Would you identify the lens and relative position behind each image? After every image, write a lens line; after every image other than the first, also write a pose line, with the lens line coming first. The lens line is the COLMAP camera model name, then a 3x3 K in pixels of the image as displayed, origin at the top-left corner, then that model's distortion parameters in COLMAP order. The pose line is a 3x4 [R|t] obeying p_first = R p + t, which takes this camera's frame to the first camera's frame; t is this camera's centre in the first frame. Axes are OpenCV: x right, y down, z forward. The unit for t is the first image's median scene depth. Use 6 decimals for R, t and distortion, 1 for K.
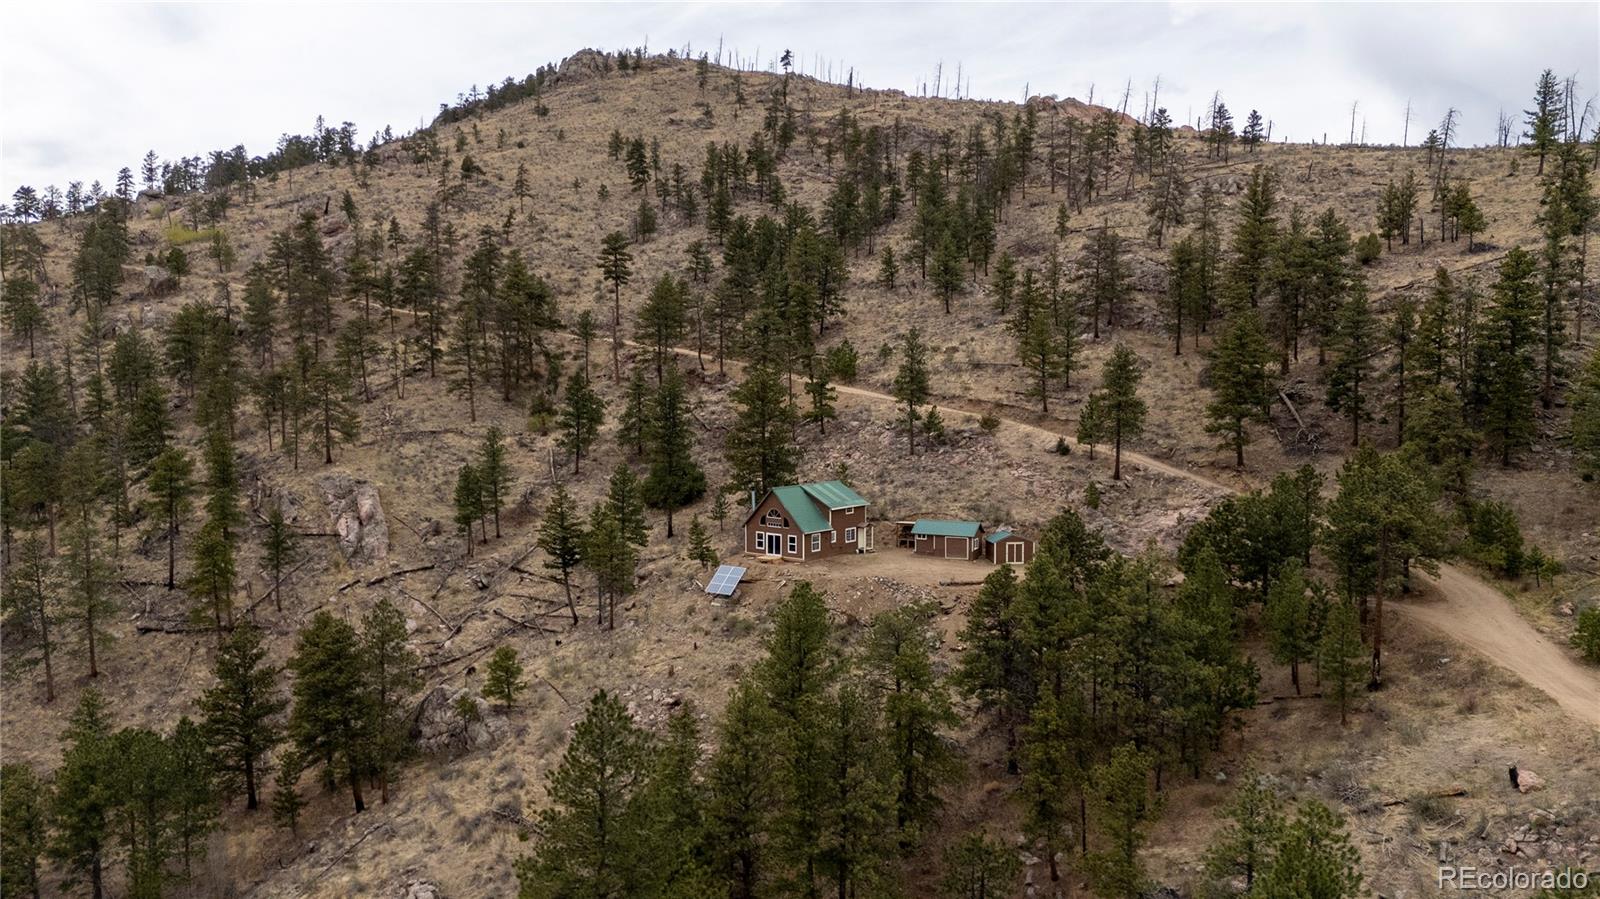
lens RADIAL K [[1118.7, 0, 797.6], [0, 1118.7, 445.8], [0, 0, 1]] dist [0.001586, -0.007134]
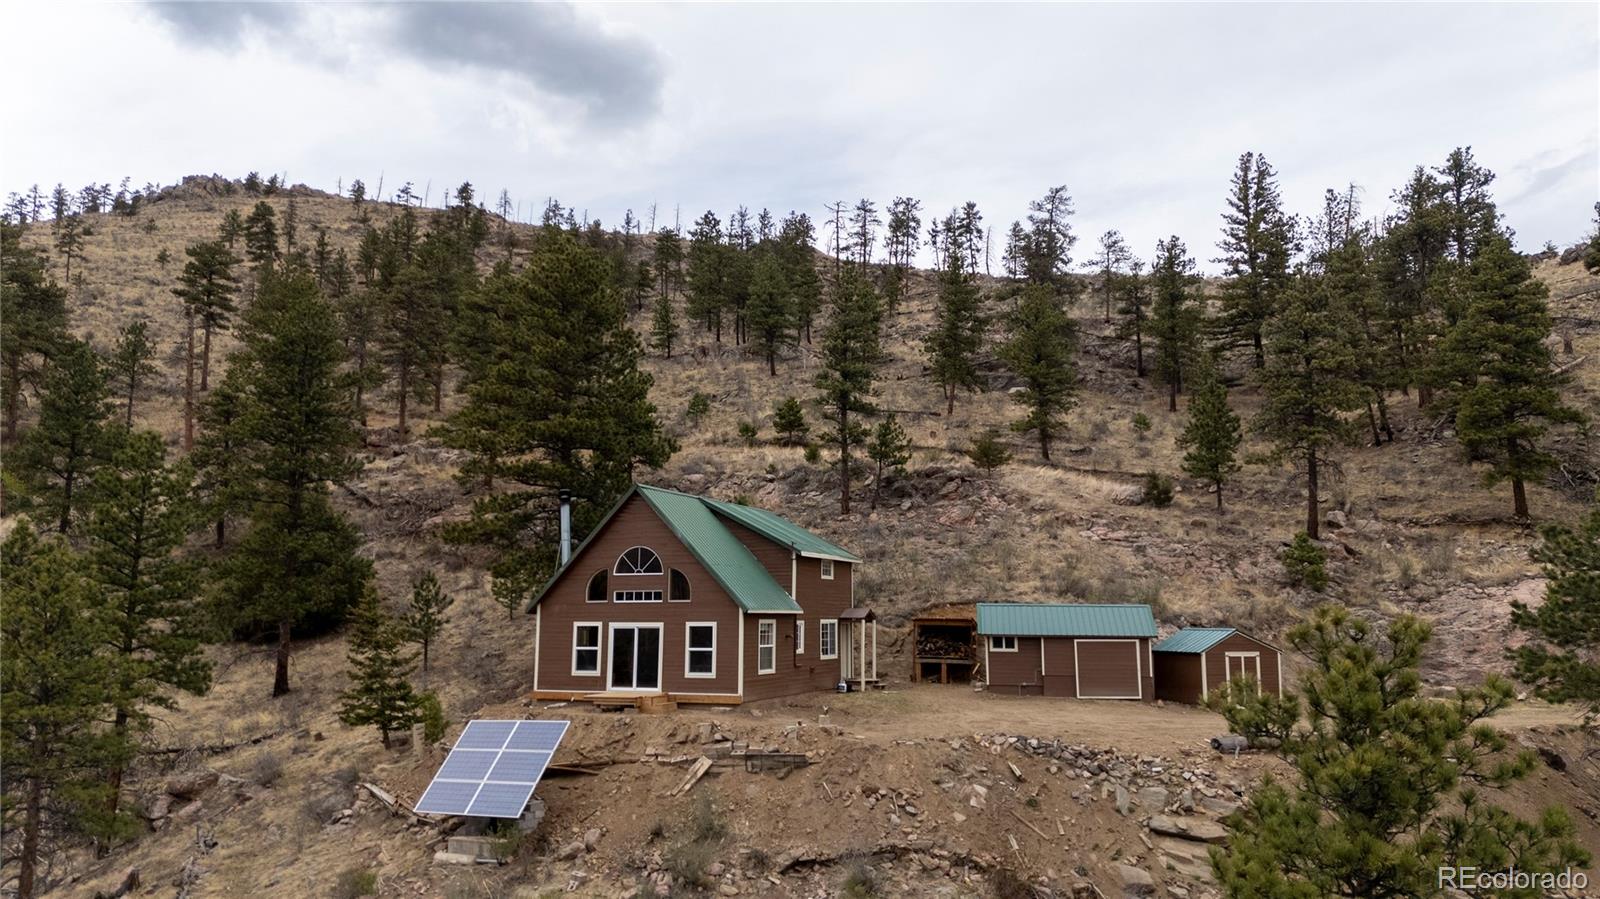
lens RADIAL K [[1118.7, 0, 809.4], [0, 1118.7, 457.6], [0, 0, 1]] dist [0.001586, -0.007134]
pose [[0.947276, 0.052388, 0.316107, -0.074935], [0.013678, 0.979033, -0.203241, 0.092682], [-0.320126, 0.196849, 0.926698, 0.632211]]
